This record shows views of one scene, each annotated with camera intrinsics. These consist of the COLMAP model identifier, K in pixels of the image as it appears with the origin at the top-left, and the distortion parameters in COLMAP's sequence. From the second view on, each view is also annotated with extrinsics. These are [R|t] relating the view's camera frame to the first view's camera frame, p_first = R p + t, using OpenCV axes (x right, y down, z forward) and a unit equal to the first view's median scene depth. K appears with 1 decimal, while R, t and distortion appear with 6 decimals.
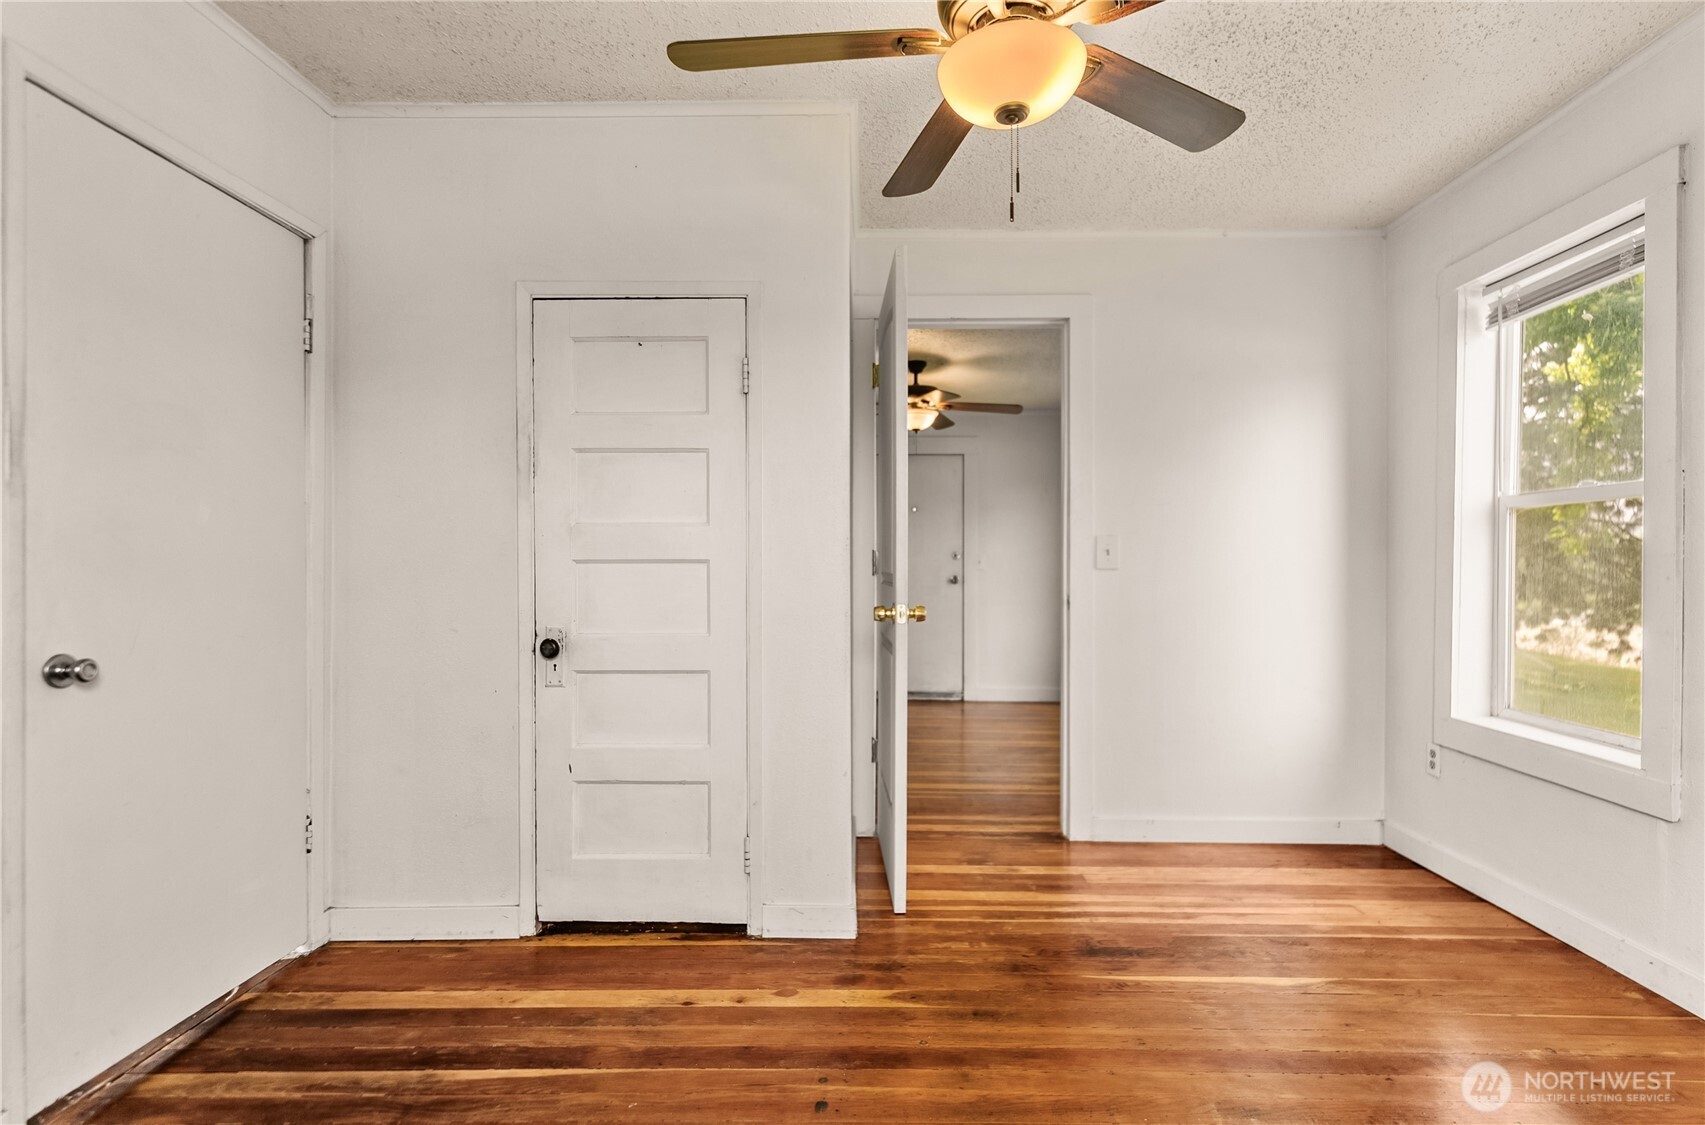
lens RADIAL K [[846.3, 0, 856.5], [0, 846.3, 558.0], [0, 0, 1]] dist [0.002711, 0.000041]
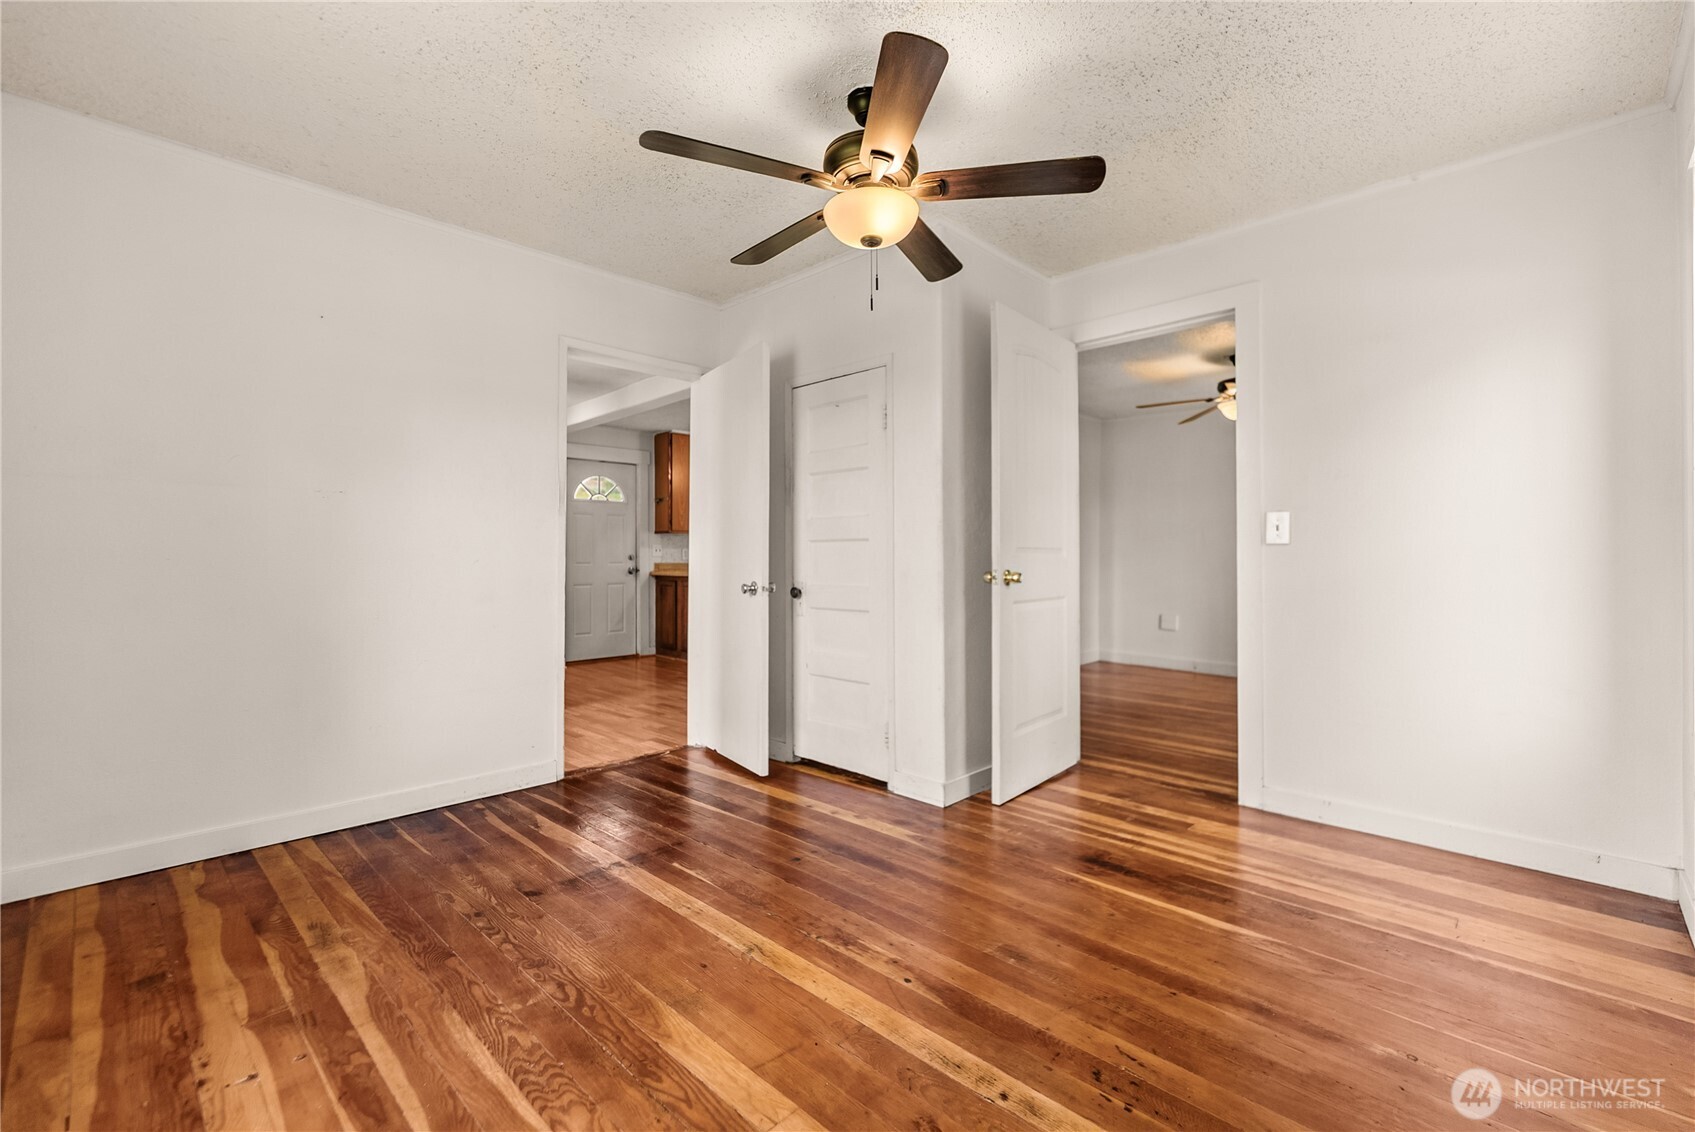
lens RADIAL K [[734.7, 0, 852.5], [0, 734.7, 560.5], [0, 0, 1]] dist [-0.000227, 0.000220]
pose [[0.735784, 0.005649, -0.677193, 0.675219], [0.004502, 0.999902, 0.013233, 0.019526], [0.677201, -0.012785, 0.735687, 0.001812]]
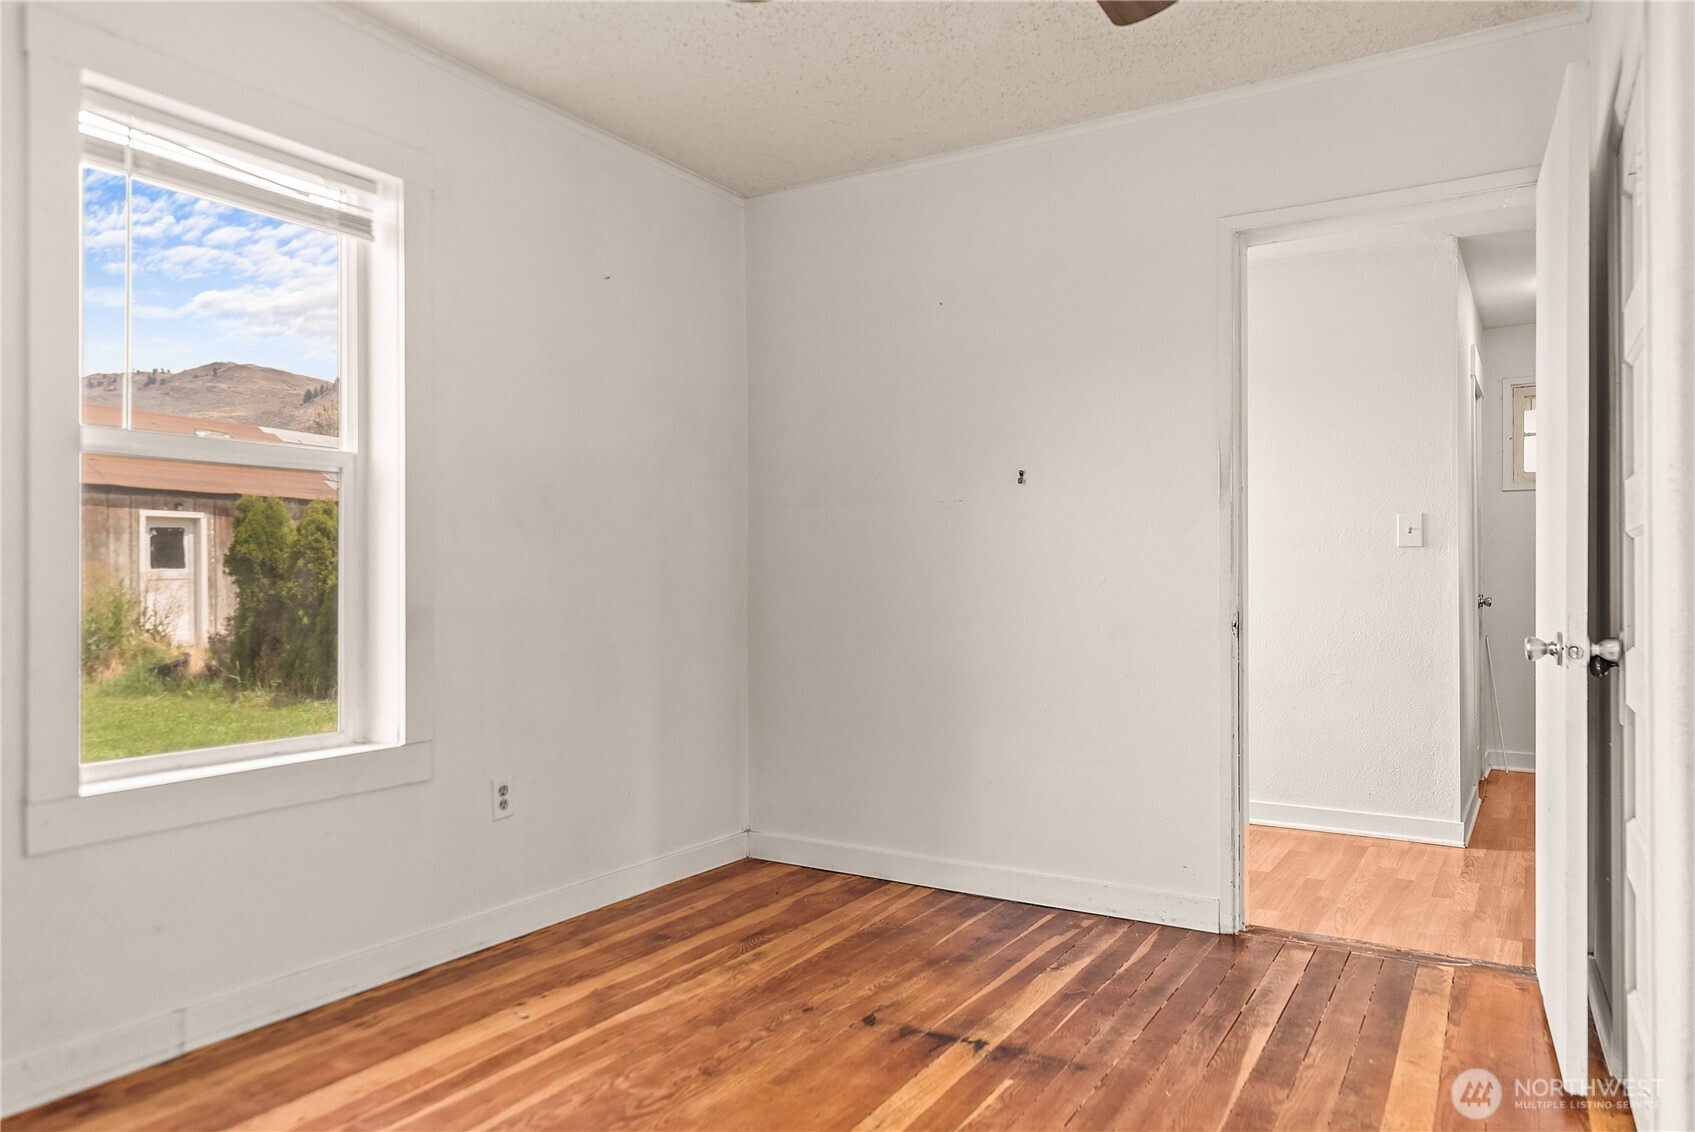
lens RADIAL K [[1122.7, 0, 847.5], [0, 1122.7, 566.0], [0, 0, 1]] dist [-0.003828, -0.000615]
pose [[-0.497804, 0.000299, -0.867290, 0.694690], [0.011615, 0.999913, -0.006322, 0.021282], [0.867212, -0.013220, -0.497763, 0.875981]]
